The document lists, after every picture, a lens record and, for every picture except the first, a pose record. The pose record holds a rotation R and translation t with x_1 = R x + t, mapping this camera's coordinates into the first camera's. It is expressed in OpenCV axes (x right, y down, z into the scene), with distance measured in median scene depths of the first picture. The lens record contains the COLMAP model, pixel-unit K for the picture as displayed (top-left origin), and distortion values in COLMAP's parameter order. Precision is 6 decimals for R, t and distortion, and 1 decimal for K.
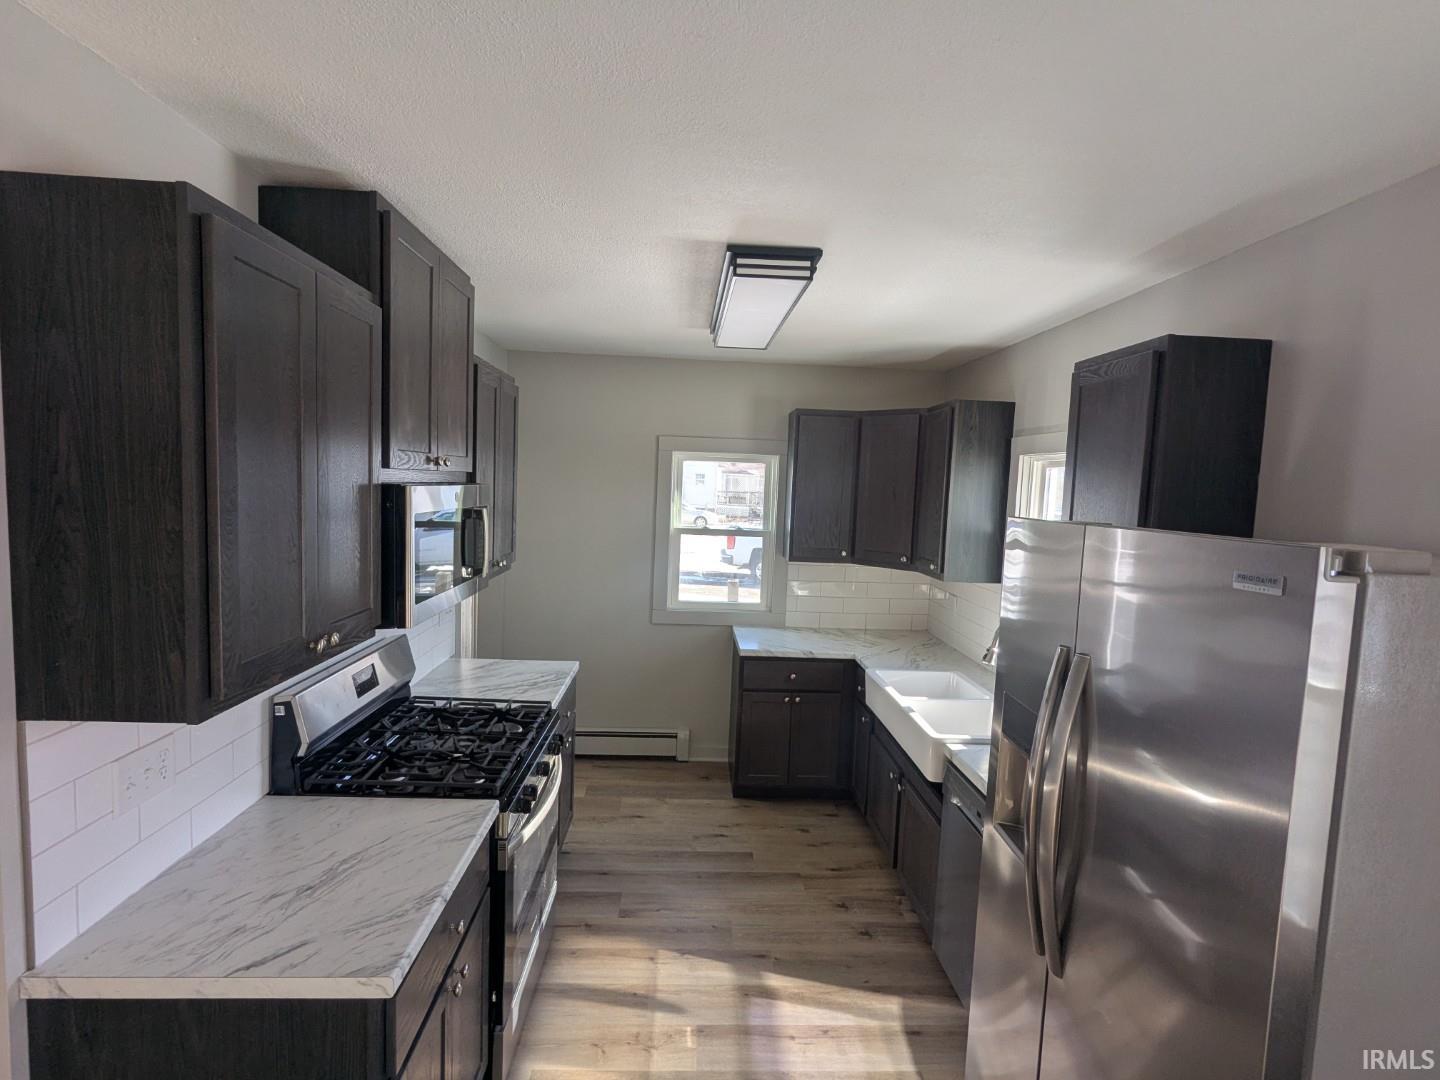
lens RADIAL K [[683.2, 0, 720.0], [0, 683.2, 540.0], [0, 0, 1]] dist [-0.000530, 0.000521]
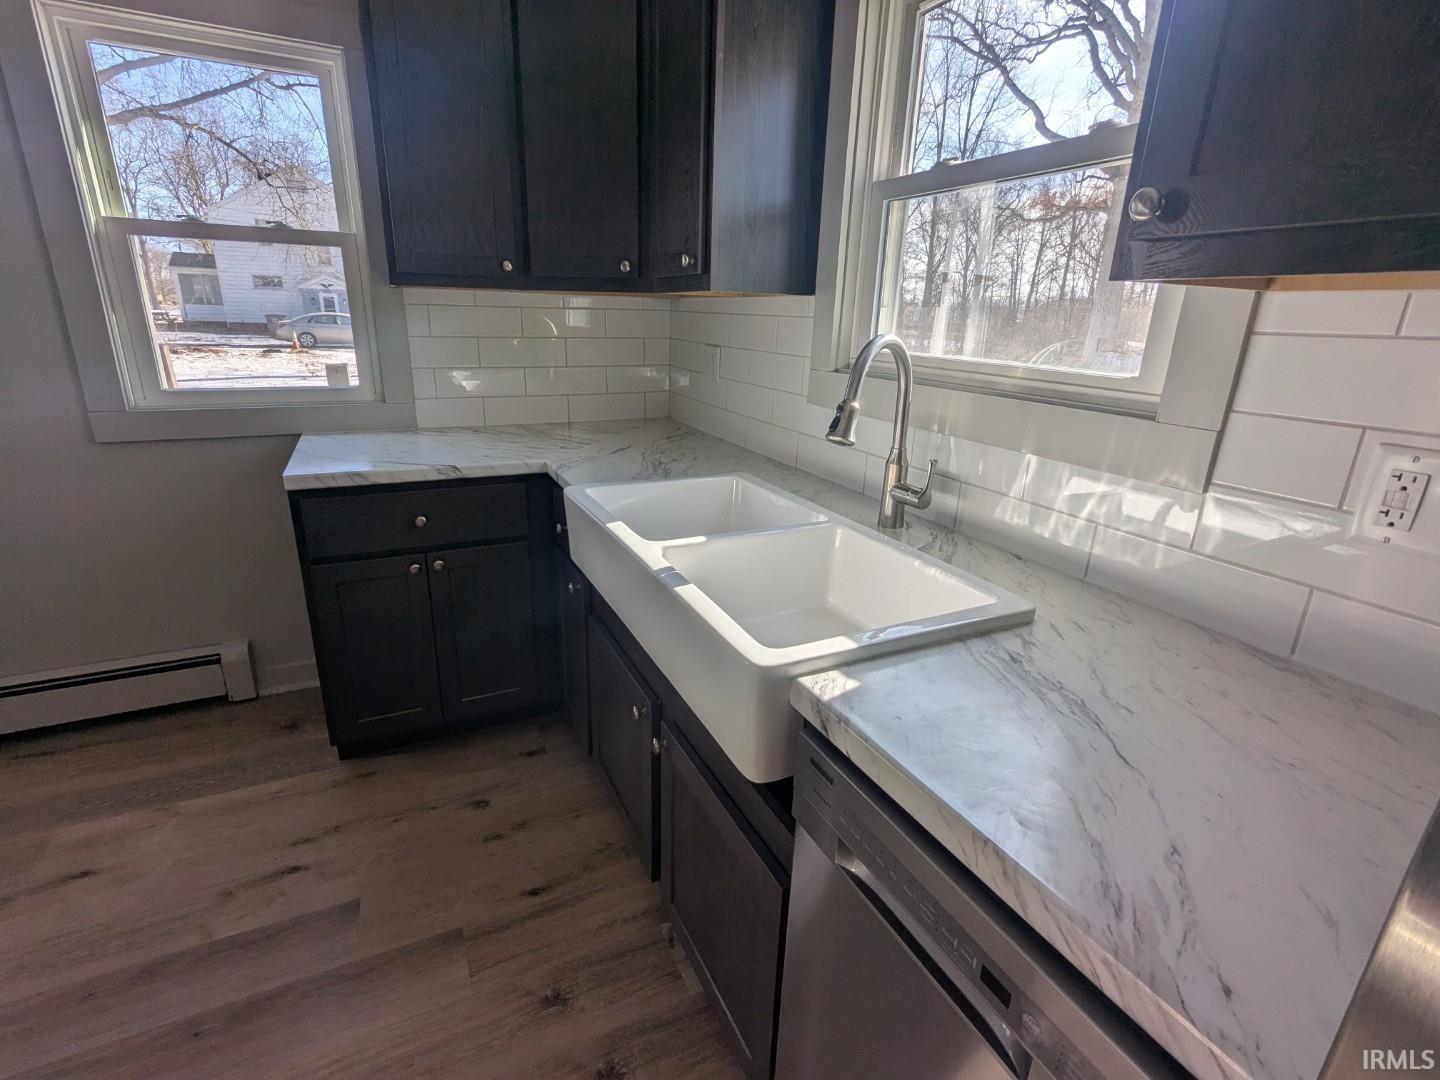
lens RADIAL K [[683.2, 0, 720.0], [0, 683.2, 540.0], [0, 0, 1]] dist [-0.000530, 0.000521]
pose [[0.919221, -0.135755, 0.369599, 0.136144], [0.039203, 0.965574, 0.257158, 0.109384], [-0.391785, -0.221896, 0.892898, 0.542415]]
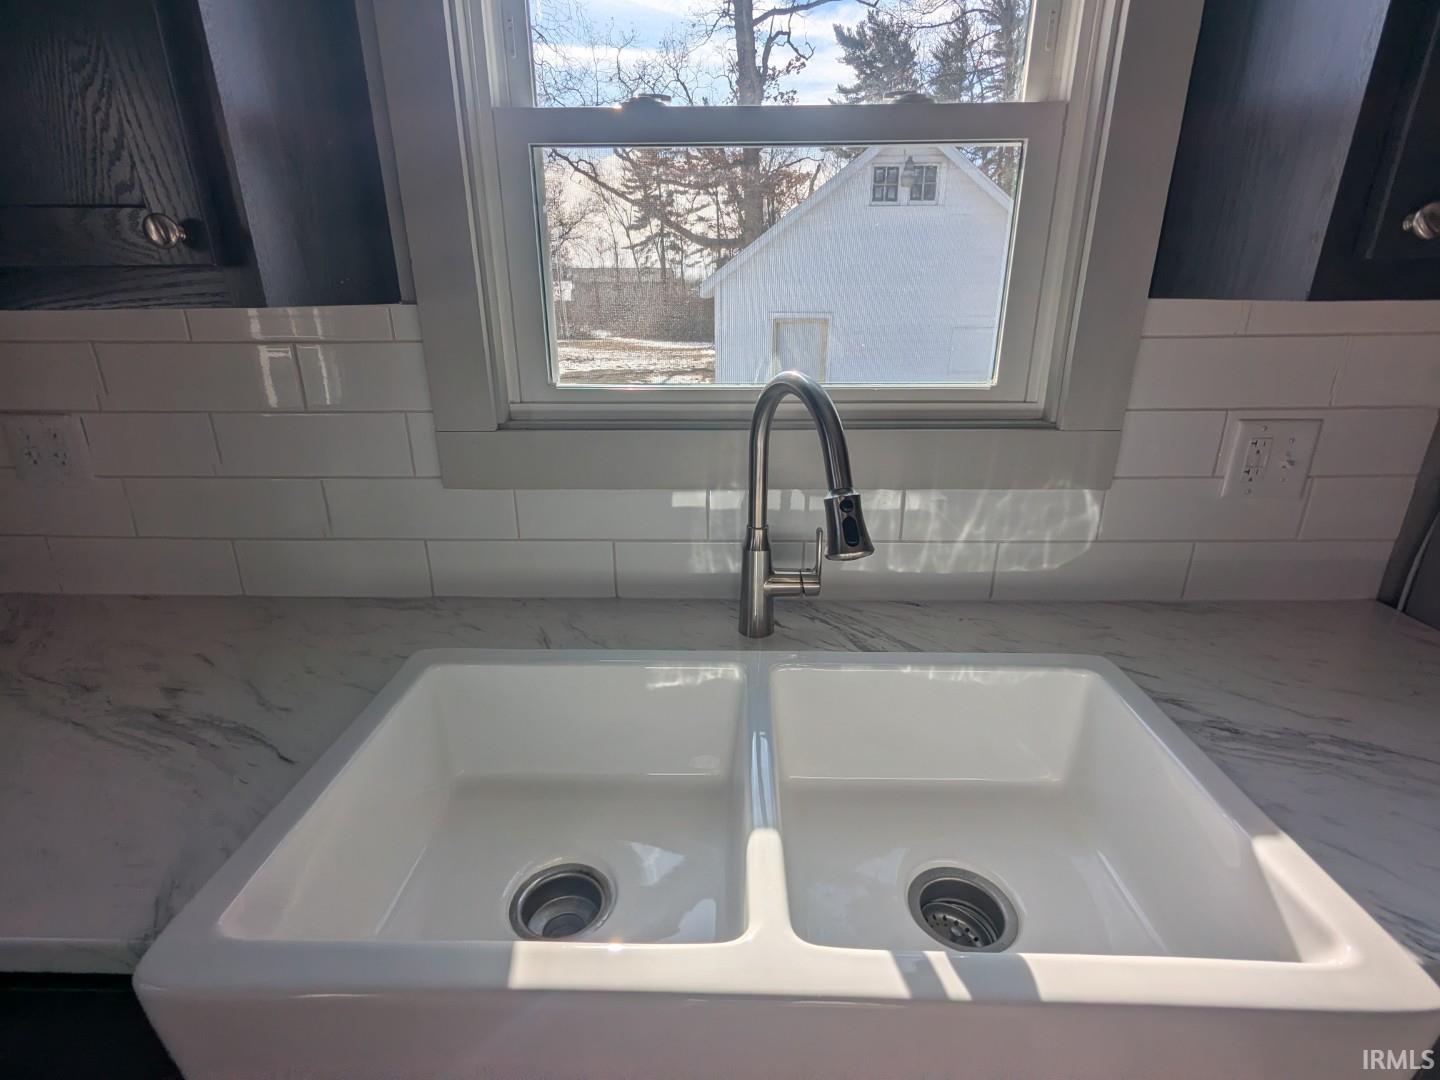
lens RADIAL K [[650.6, 0, 720.0], [0, 650.6, 540.0], [0, 0, 1]] dist [-0.000817, -0.000053]
pose [[0.081336, -0.358927, 0.929815, 0.139983], [0.094094, 0.931505, 0.351348, 0.077672], [-0.992235, 0.058913, 0.109538, 0.844664]]
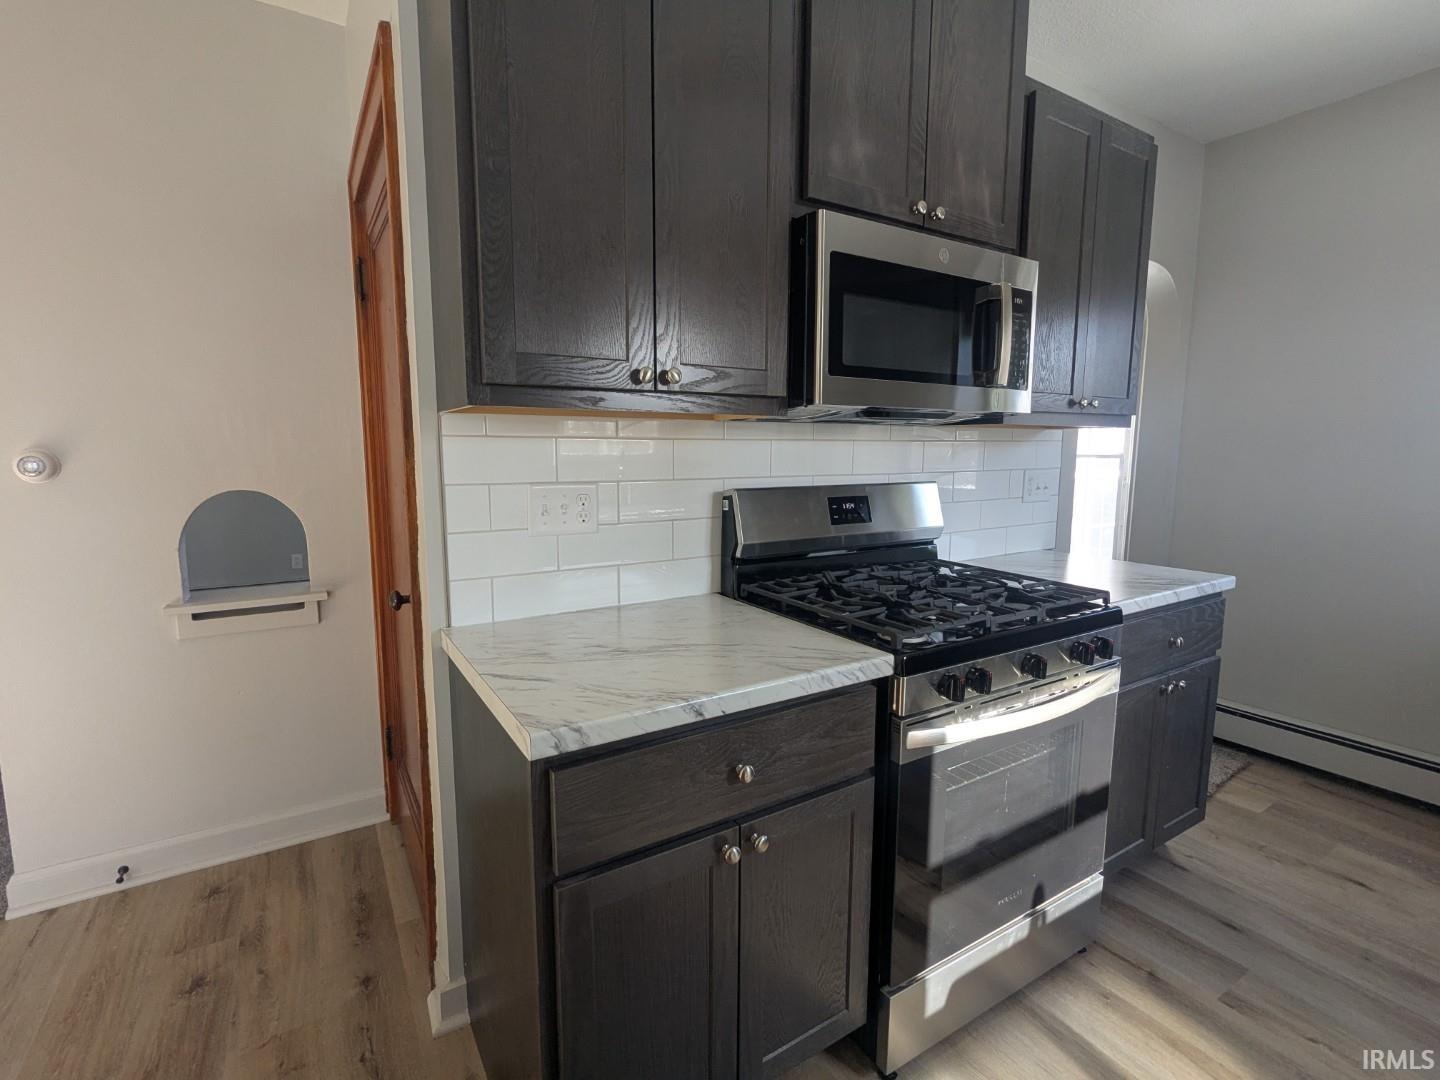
lens RADIAL K [[683.2, 0, 720.0], [0, 683.2, 540.0], [0, 0, 1]] dist [-0.000530, 0.000521]
pose [[0.488332, 0.075999, -0.869342, 0.096186], [-0.055774, 0.996882, 0.055819, 0.136166], [0.870874, 0.021228, 0.491048, 0.294679]]
